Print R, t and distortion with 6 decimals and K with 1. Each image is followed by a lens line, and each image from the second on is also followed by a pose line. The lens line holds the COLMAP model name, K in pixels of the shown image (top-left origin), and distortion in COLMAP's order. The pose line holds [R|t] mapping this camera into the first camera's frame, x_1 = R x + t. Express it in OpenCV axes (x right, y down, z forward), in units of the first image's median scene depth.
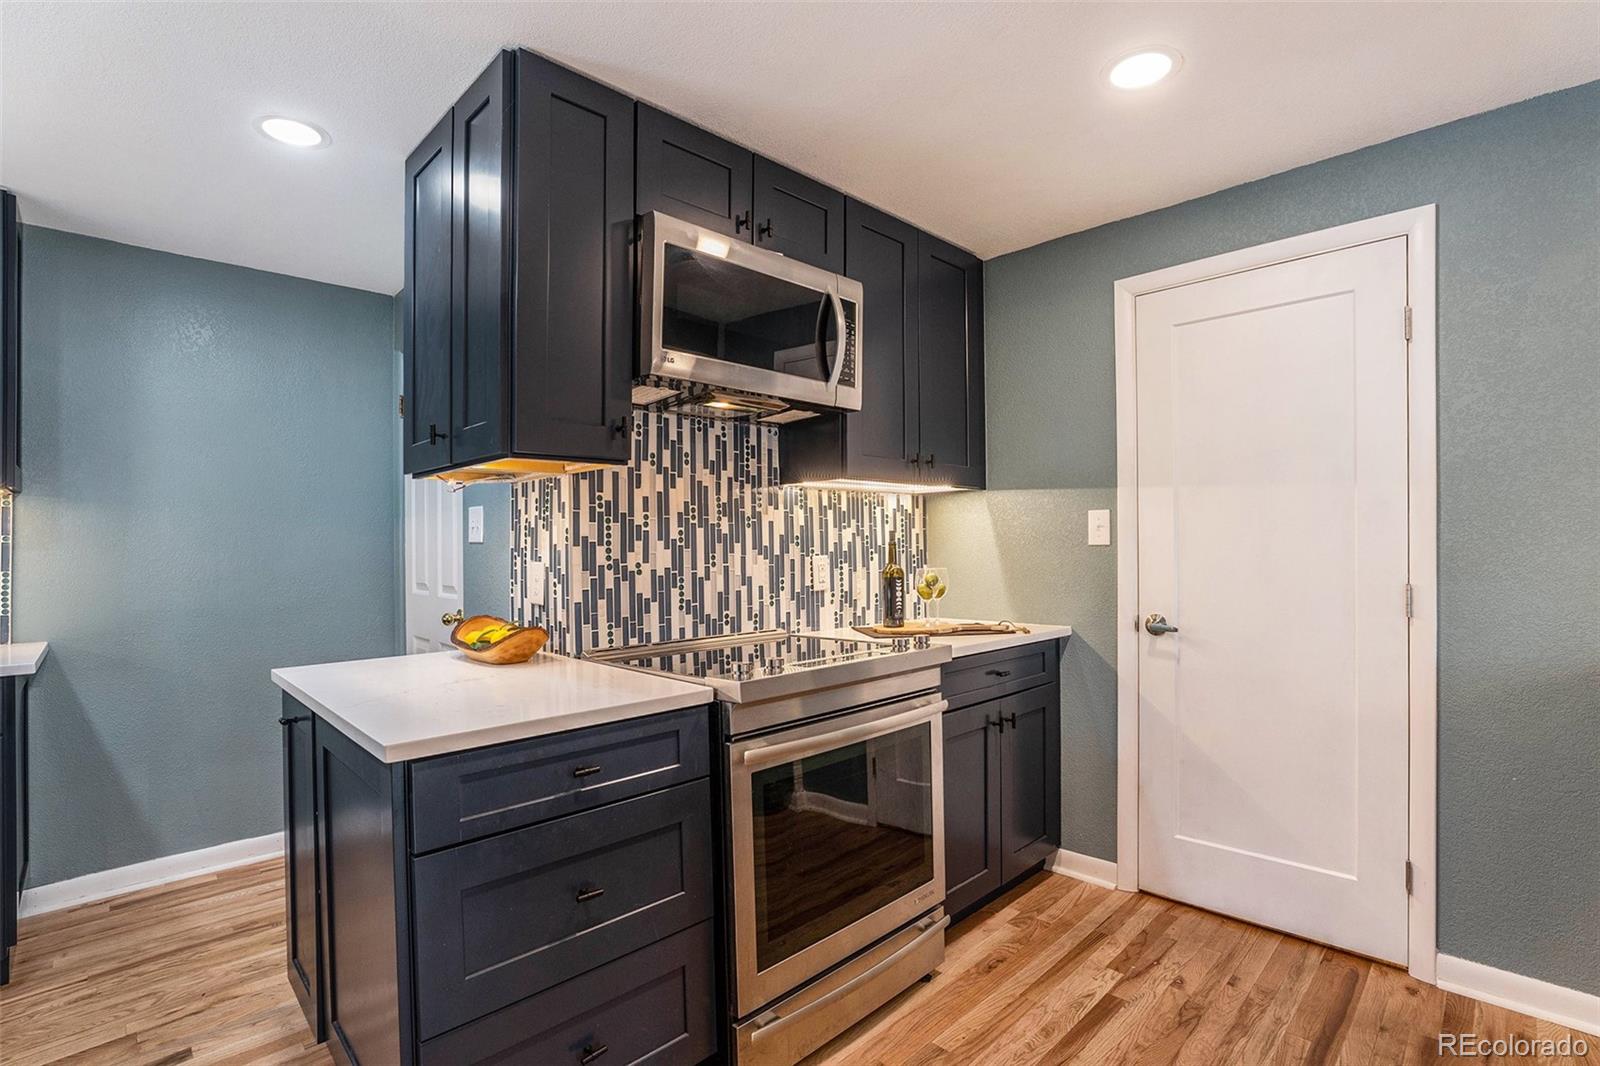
lens RADIAL K [[743.7, 0, 817.4], [0, 743.7, 527.7], [0, 0, 1]] dist [-0.049421, 0.010714]
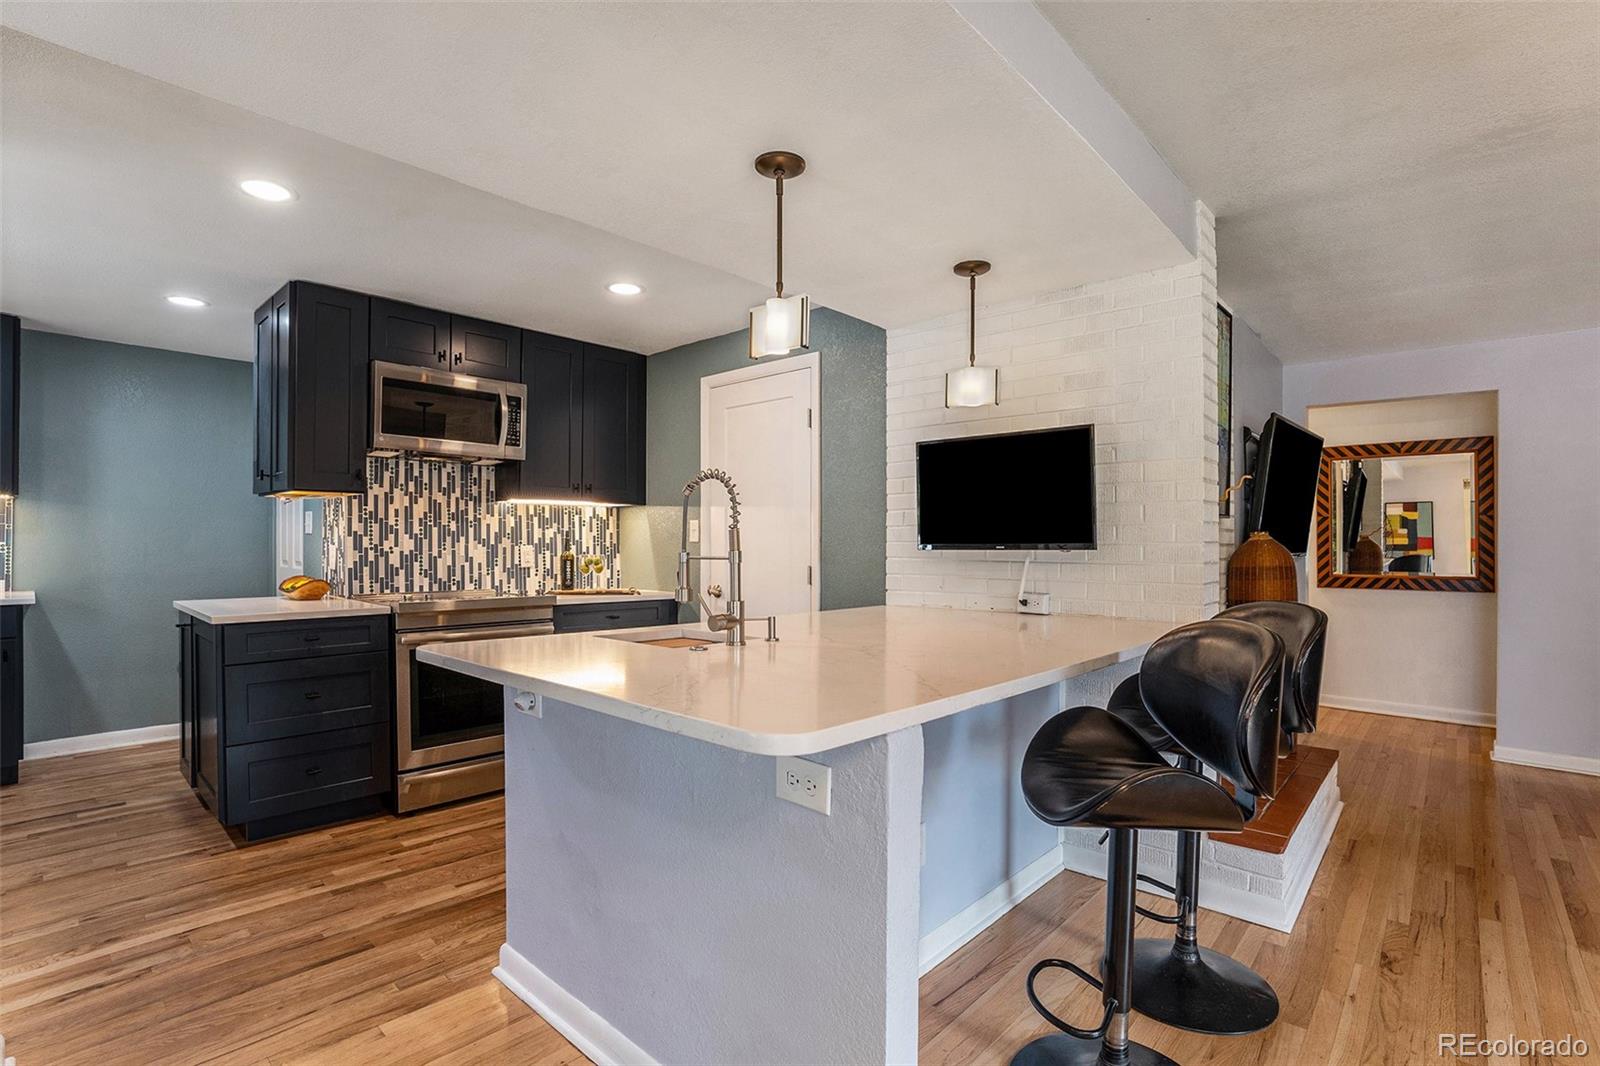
lens RADIAL K [[743.7, 0, 799.2], [0, 743.7, 538.5], [0, 0, 1]] dist [-0.049421, 0.010714]
pose [[0.999114, 0.016674, 0.038646, 0.608311], [-0.017251, 0.999744, 0.014633, -0.012791], [-0.038392, -0.015286, 0.999146, -0.708680]]
